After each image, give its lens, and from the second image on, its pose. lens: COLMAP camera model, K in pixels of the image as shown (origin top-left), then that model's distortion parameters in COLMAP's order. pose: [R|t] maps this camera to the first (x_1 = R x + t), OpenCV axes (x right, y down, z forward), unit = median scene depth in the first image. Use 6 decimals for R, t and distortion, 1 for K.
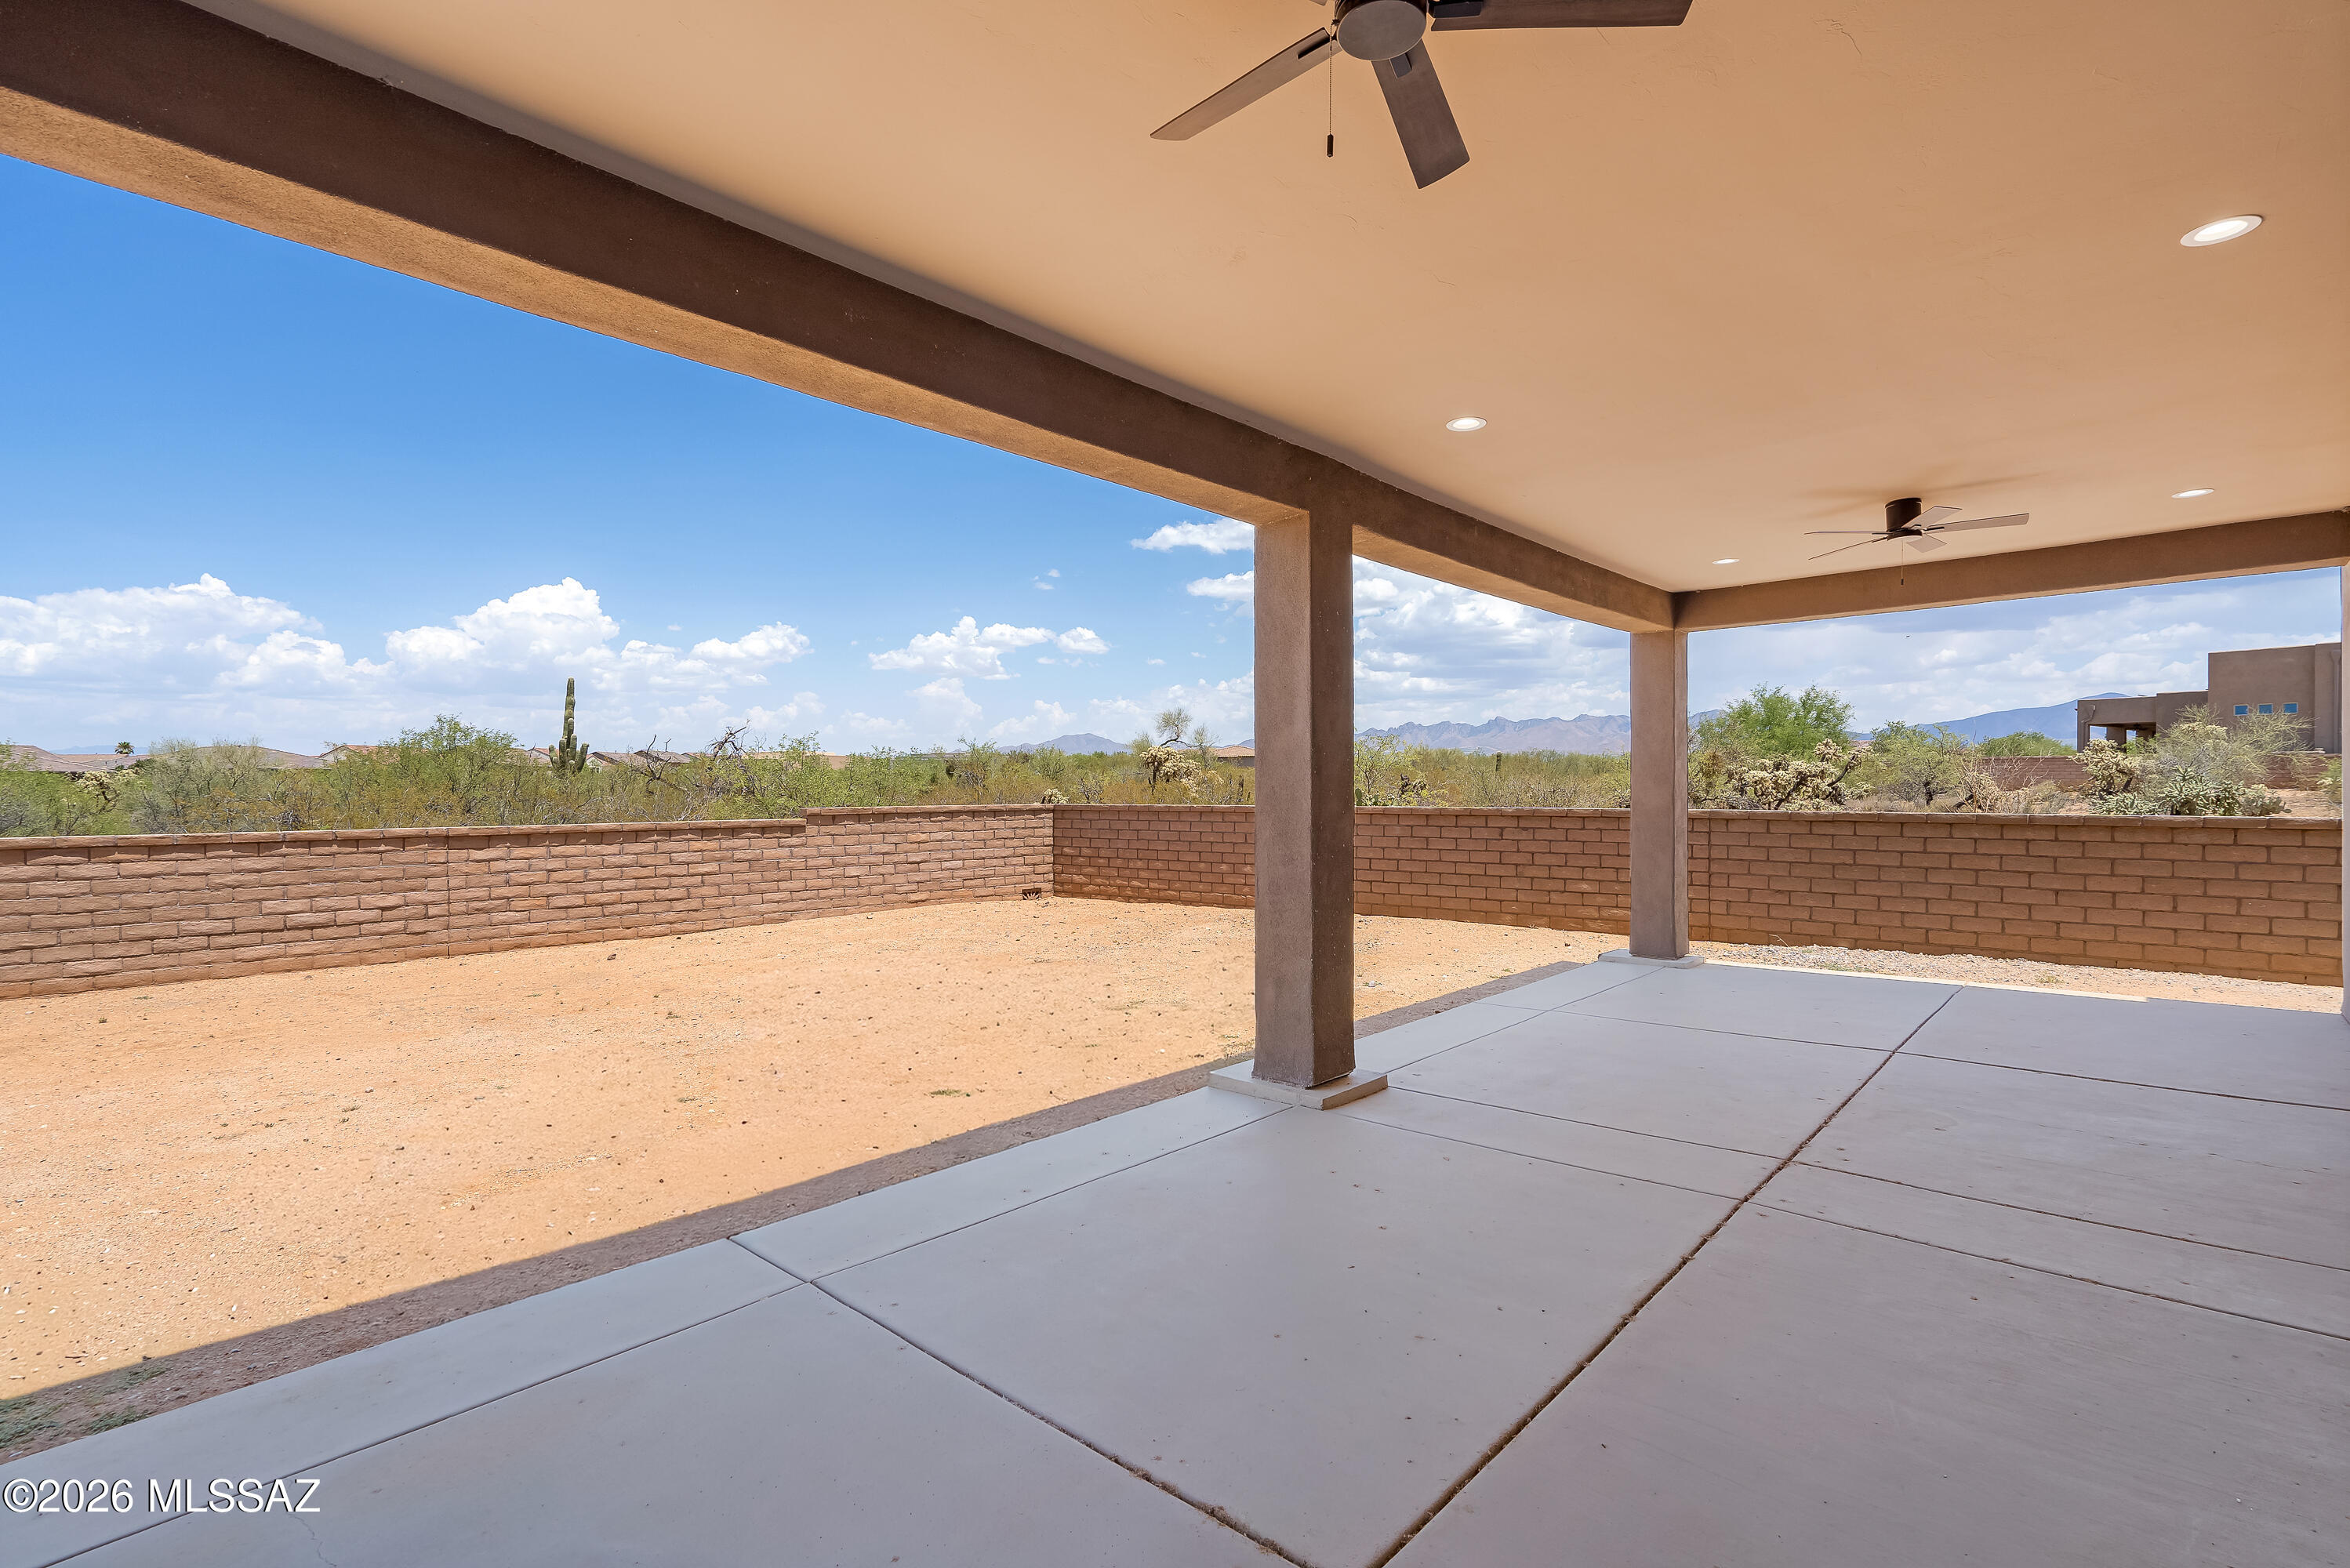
lens RADIAL K [[1098.7, 0, 1171.7], [0, 1098.7, 790.9], [0, 0, 1]] dist [0.001271, -0.000679]
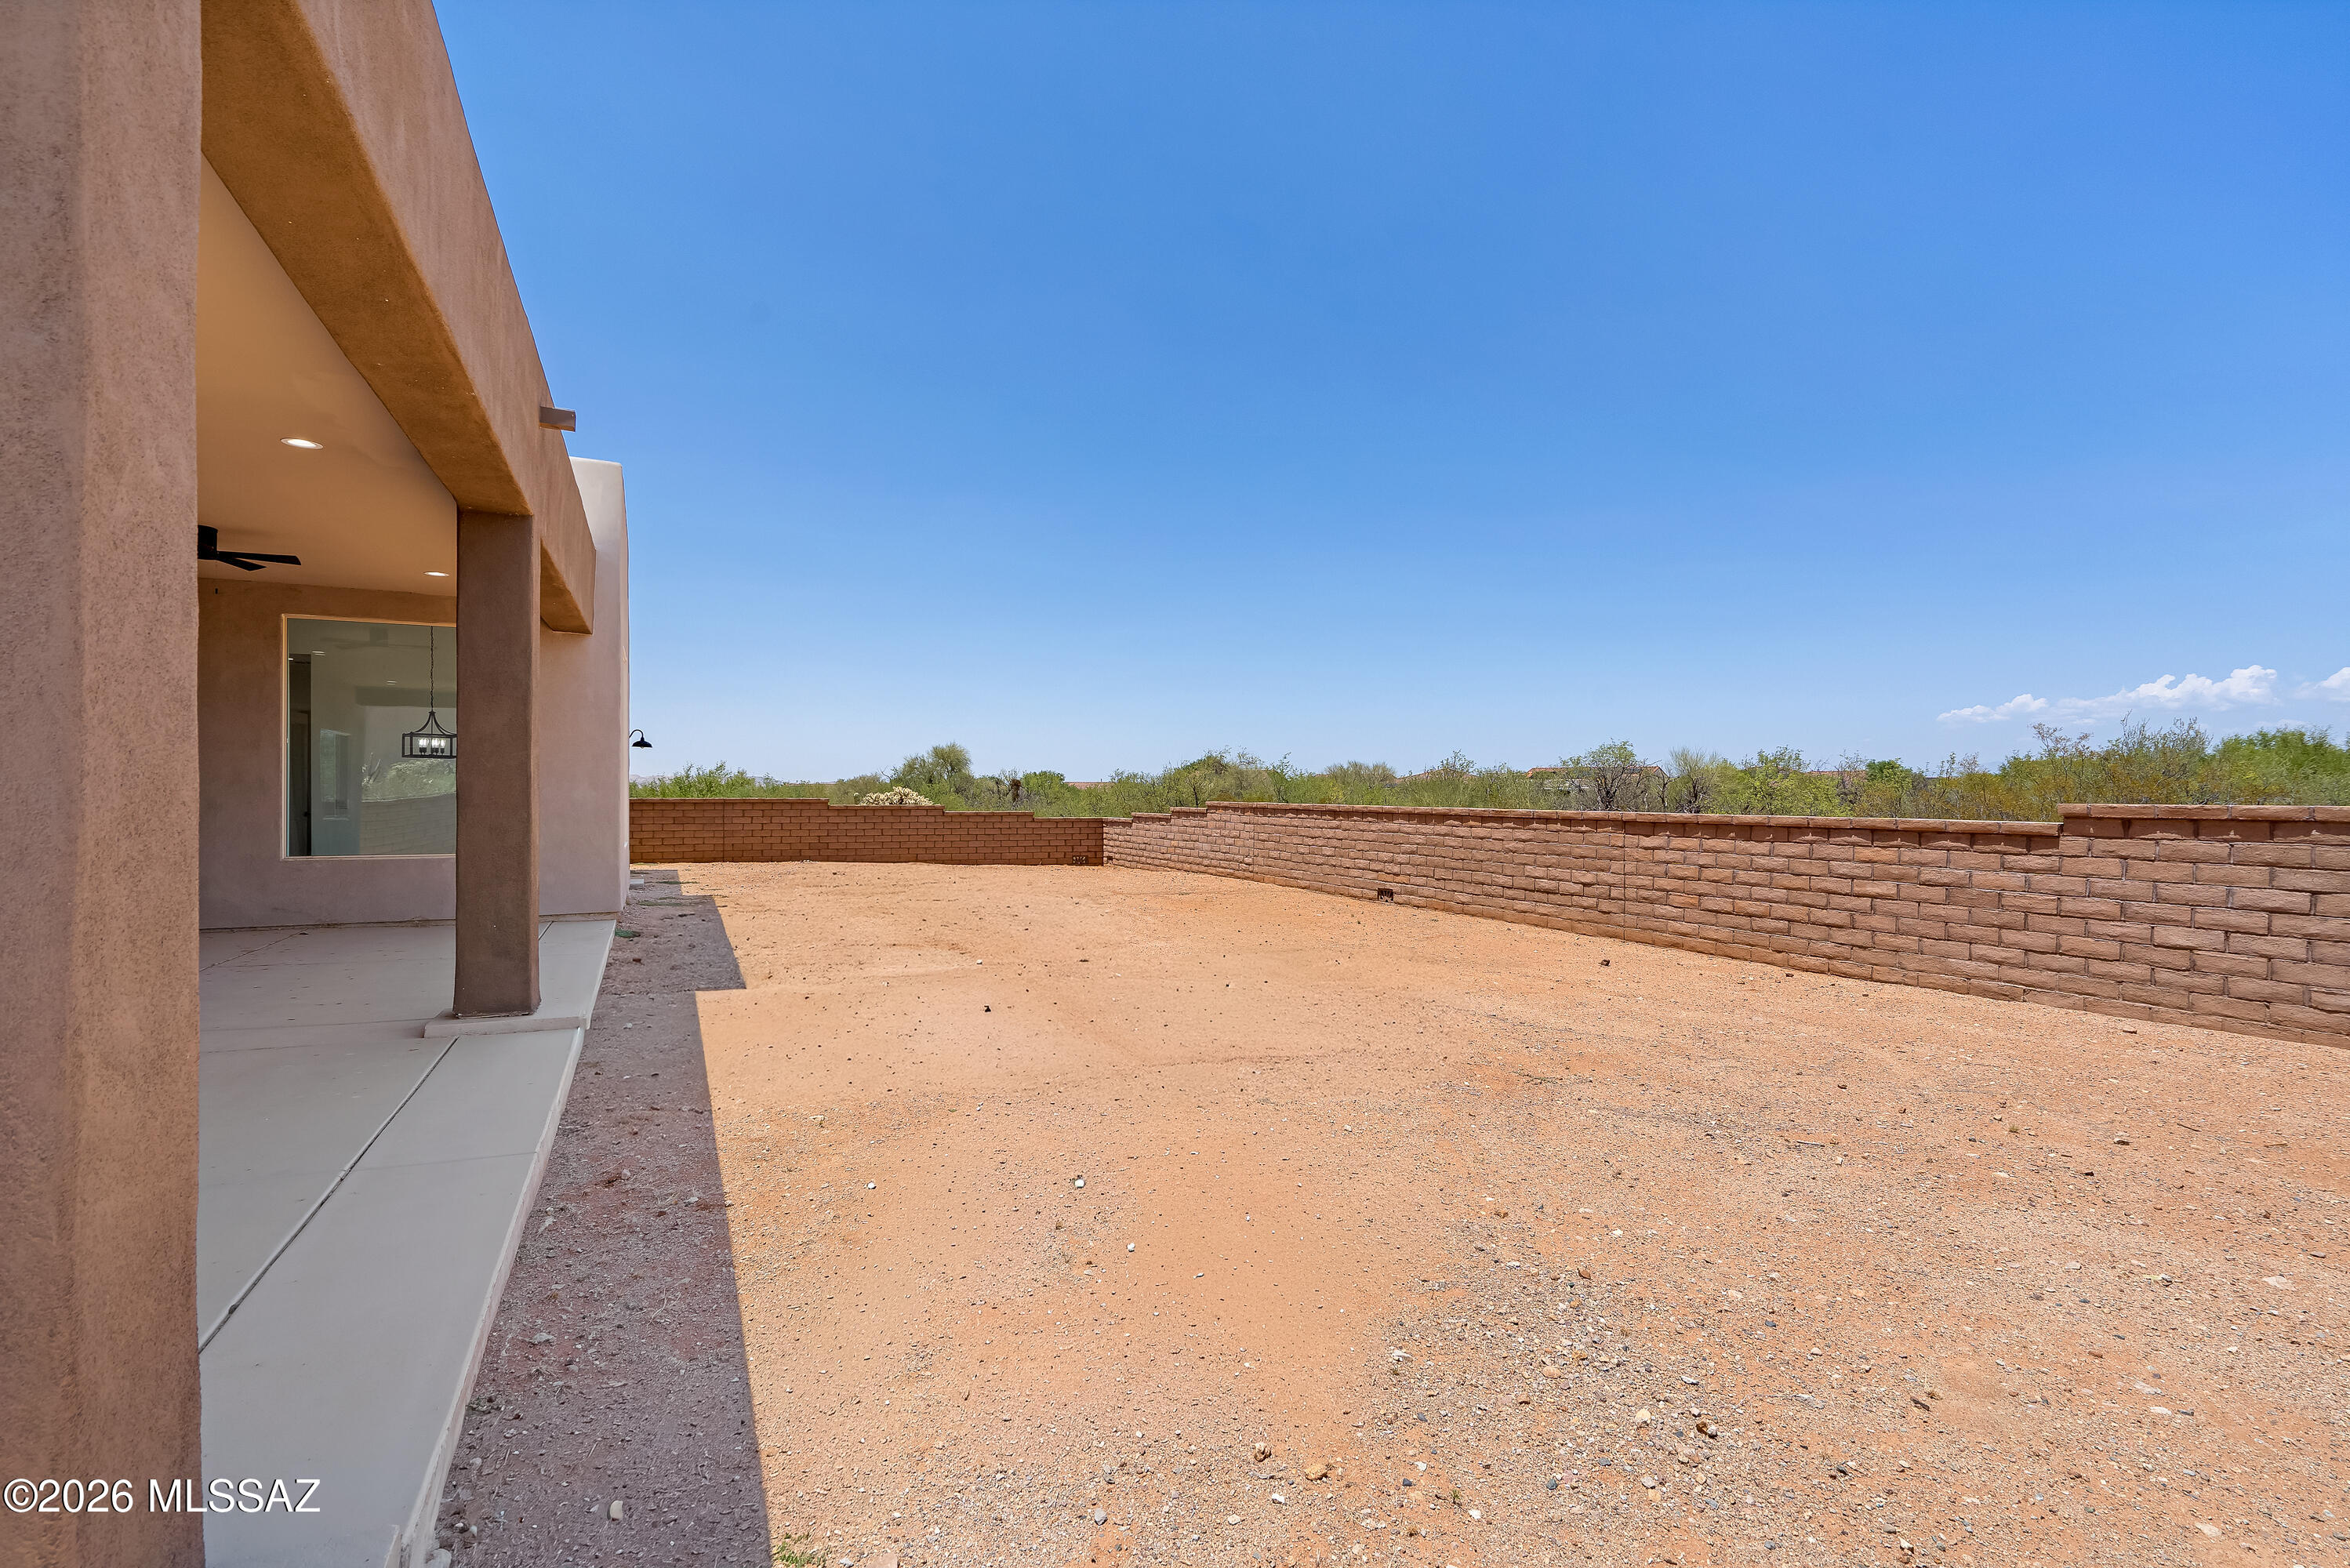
lens RADIAL K [[1113.2, 0, 1178.7], [0, 1113.2, 793.0], [0, 0, 1]] dist [0.001347, 0.000798]
pose [[-0.388472, 0.003839, -0.921452, 0.389691], [-0.004687, 0.999970, 0.006142, 0.010214], [0.921449, 0.006705, -0.388443, 0.909656]]
